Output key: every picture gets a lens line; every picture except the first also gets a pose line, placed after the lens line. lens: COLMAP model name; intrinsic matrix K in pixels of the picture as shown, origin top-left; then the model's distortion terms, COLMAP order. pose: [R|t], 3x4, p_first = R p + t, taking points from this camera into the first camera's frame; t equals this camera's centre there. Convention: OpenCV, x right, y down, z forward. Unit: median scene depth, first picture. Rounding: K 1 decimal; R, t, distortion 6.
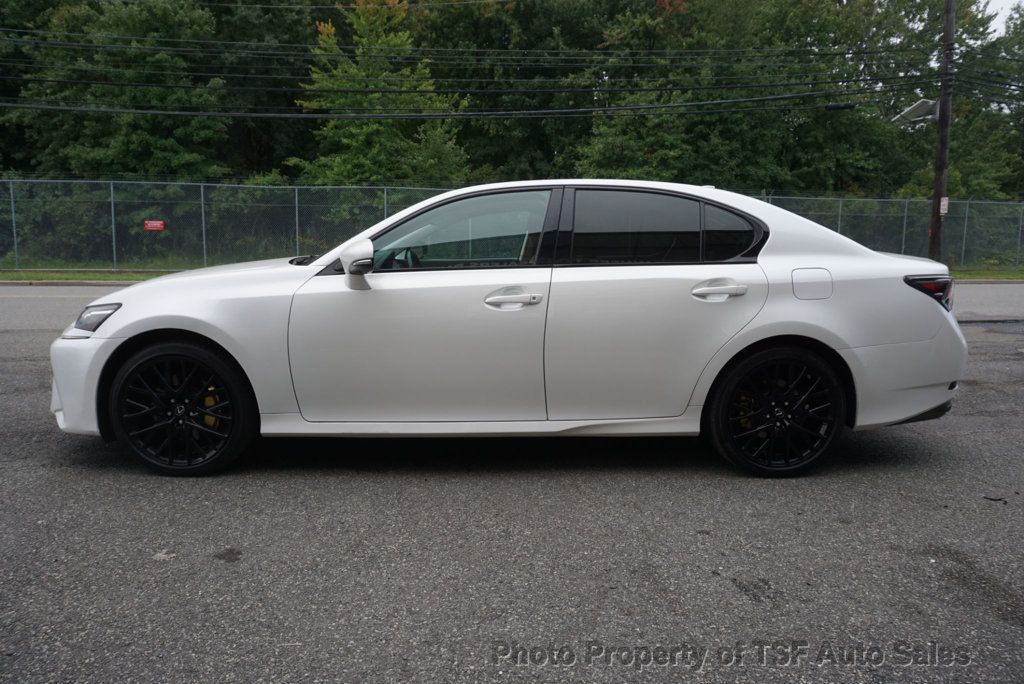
lens RADIAL K [[708.9, 0, 515.4], [0, 708.9, 339.5], [0, 0, 1]] dist [-0.012562, 0.008793]
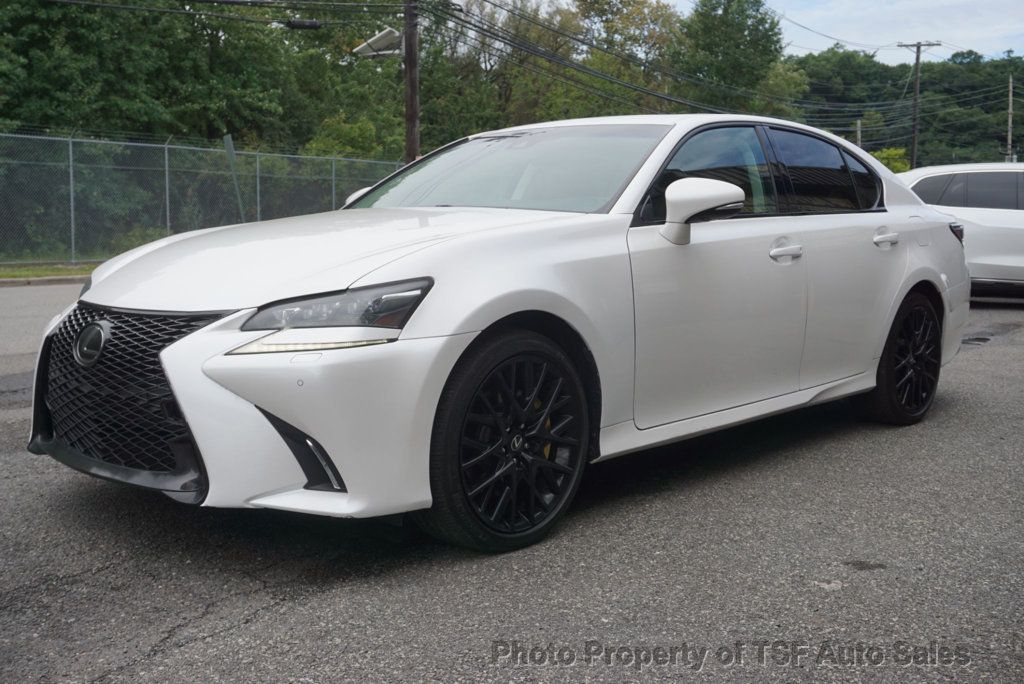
lens RADIAL K [[1145.0, 0, 513.1], [0, 1145.0, 341.6], [0, 0, 1]] dist [-0.003250, 0.000000]
pose [[0.678482, -0.081232, 0.730112, -0.201152], [0.105469, 0.994343, 0.012619, -0.000328], [-0.727007, 0.068442, 0.683211, 0.049375]]
